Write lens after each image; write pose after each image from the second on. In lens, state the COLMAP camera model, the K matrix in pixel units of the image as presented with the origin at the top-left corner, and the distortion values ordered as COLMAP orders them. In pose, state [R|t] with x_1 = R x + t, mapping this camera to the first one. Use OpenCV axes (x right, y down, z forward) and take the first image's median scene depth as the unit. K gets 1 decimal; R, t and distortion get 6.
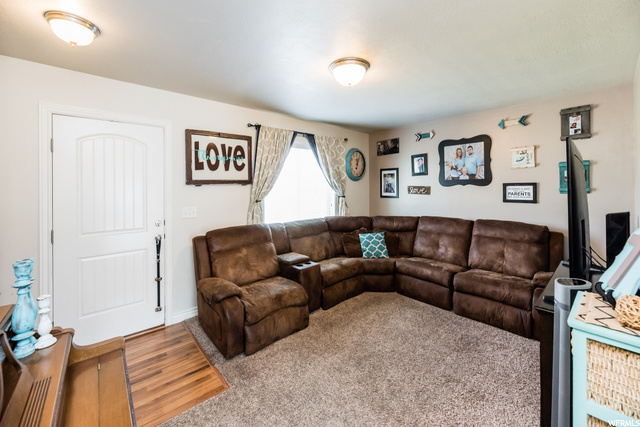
lens RADIAL K [[271.4, 0, 313.5], [0, 271.4, 189.6], [0, 0, 1]] dist [0.000053, -0.000032]
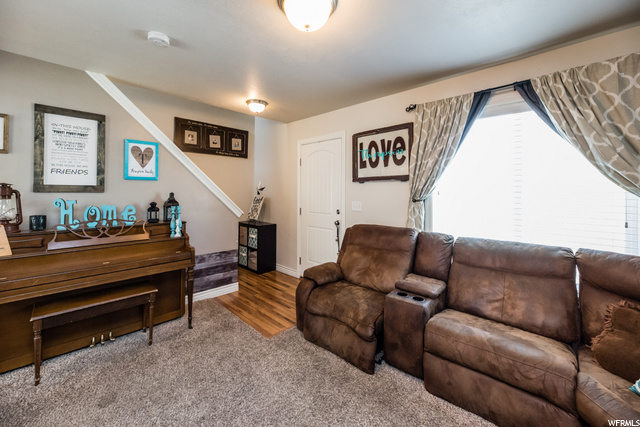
lens RADIAL K [[271.4, 0, 334.7], [0, 271.4, 185.8], [0, 0, 1]] dist [0.000053, -0.000032]
pose [[0.063065, 0.005237, -0.997996, 0.629769], [-0.000989, 0.999986, 0.005185, -0.006549], [0.998009, 0.000660, 0.063070, 0.771808]]
